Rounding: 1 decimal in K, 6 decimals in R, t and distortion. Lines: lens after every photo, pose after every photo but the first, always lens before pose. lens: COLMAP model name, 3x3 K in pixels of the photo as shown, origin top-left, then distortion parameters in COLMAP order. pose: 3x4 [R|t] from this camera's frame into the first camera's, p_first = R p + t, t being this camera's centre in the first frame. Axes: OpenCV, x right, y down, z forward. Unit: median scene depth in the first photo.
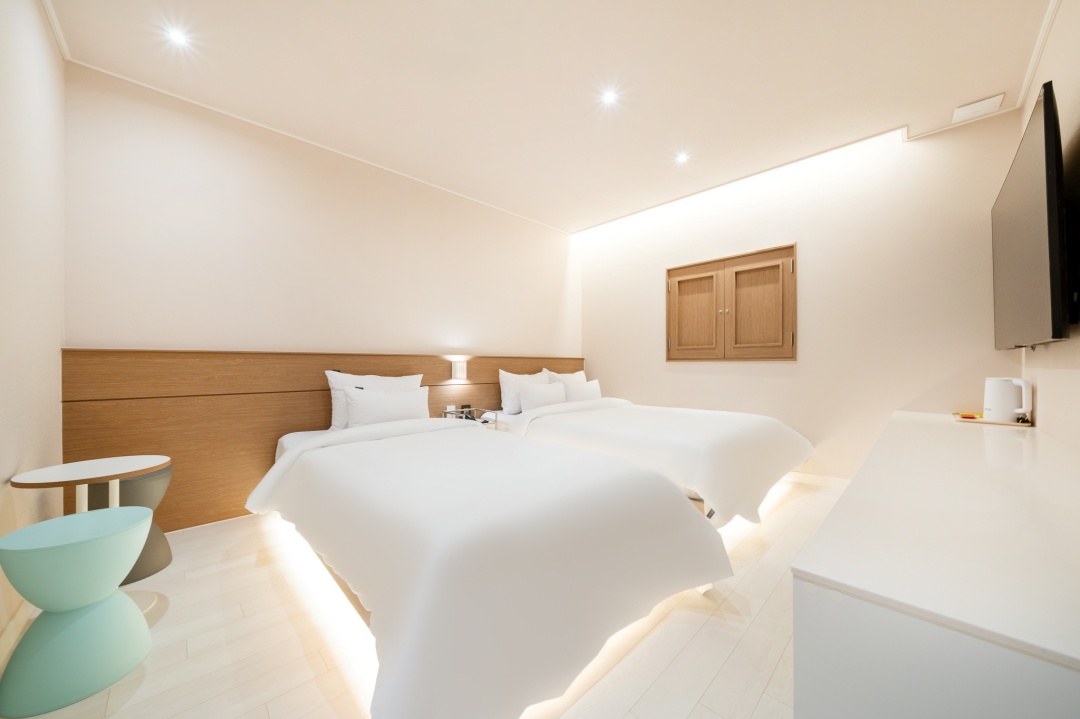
lens RADIAL K [[372.3, 0, 538.5], [0, 372.3, 366.8], [0, 0, 1]] dist [-0.010942, -0.000142]
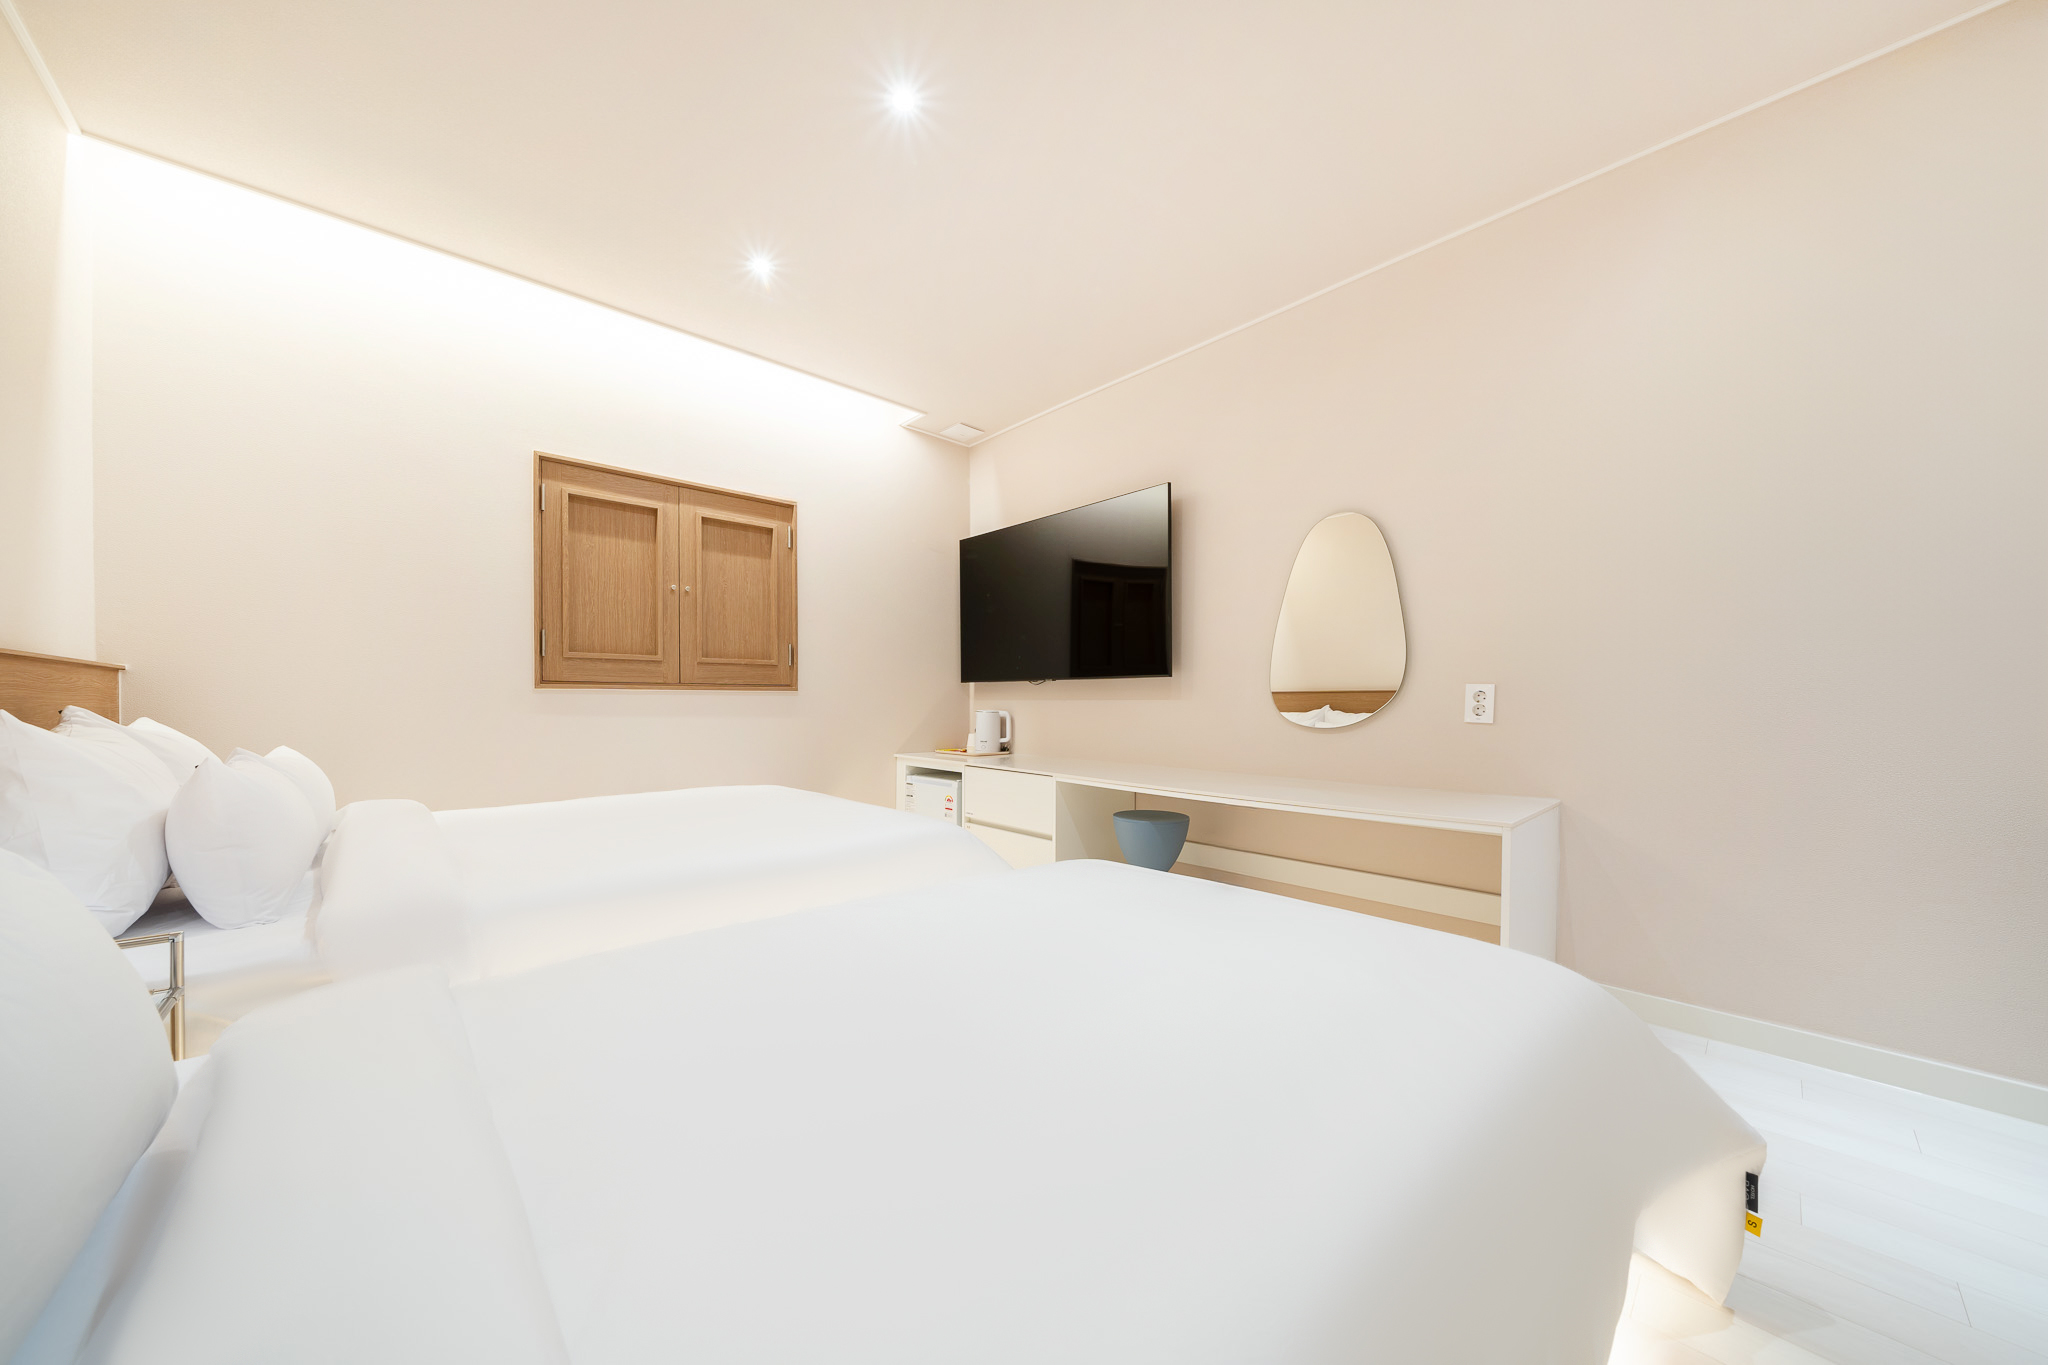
lens RADIAL K [[706.1, 0, 1021.1], [0, 706.1, 696.4], [0, 0, 1]] dist [-0.010942, -0.000142]
pose [[0.026884, 0.001579, 0.999637, -0.429877], [-0.000695, 0.999999, -0.001561, -0.004429], [-0.999638, -0.000653, 0.026885, 0.518314]]
